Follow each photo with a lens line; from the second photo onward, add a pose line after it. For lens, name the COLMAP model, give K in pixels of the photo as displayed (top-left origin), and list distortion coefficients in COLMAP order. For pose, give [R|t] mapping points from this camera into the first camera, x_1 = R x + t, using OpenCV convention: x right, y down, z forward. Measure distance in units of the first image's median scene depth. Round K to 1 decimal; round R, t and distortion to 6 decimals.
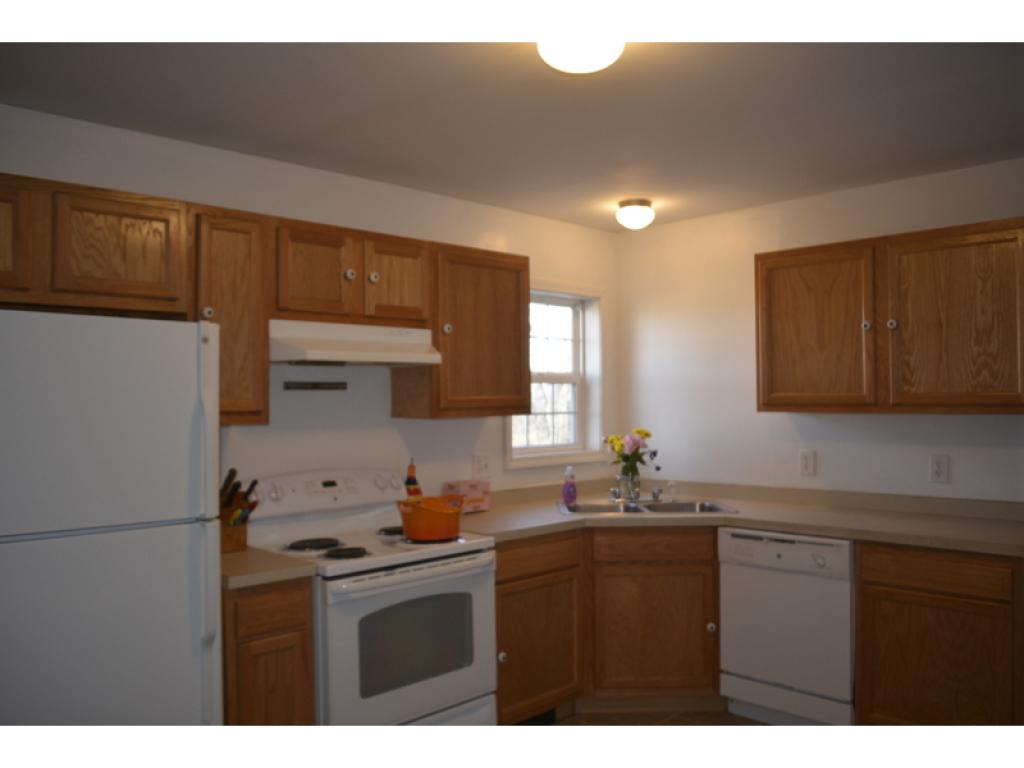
lens RADIAL K [[820.4, 0, 512.0], [0, 820.4, 384.0], [0, 0, 1]] dist [-0.003806, -0.000838]
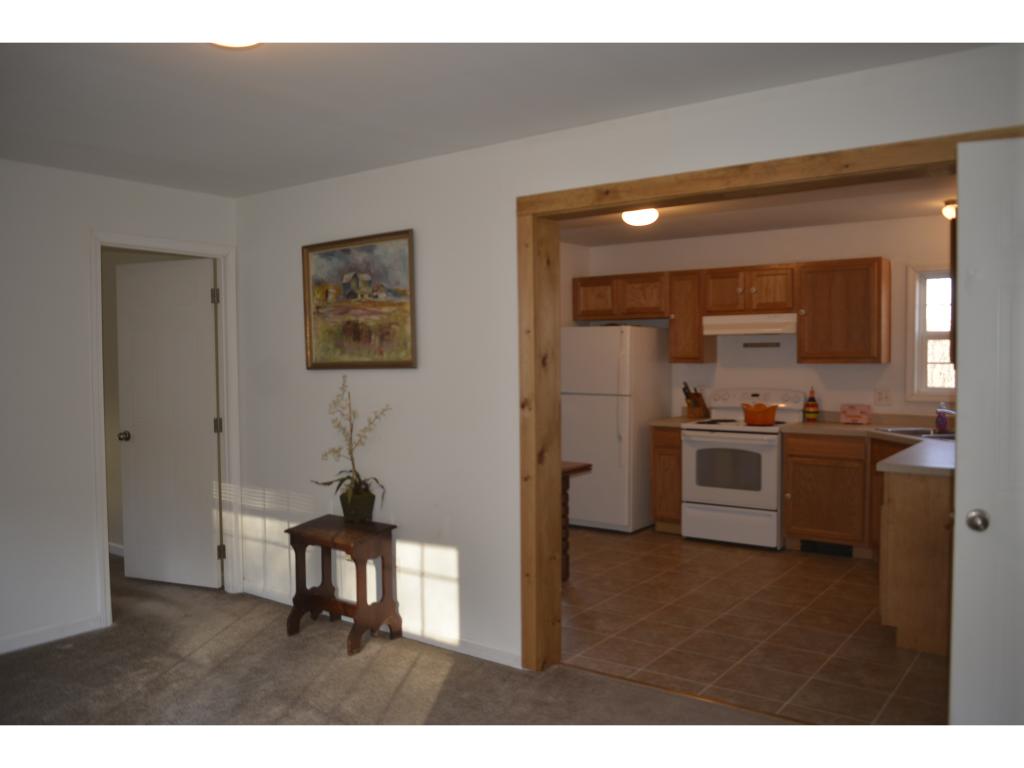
lens RADIAL K [[809.4, 0, 512.0], [0, 809.4, 384.0], [0, 0, 1]] dist [0.001792, 0.000913]
pose [[0.150027, 0.044902, -0.987662, 1.595249], [0.023943, 0.998510, 0.049033, -0.014199], [0.988392, -0.031004, 0.148728, 0.138167]]
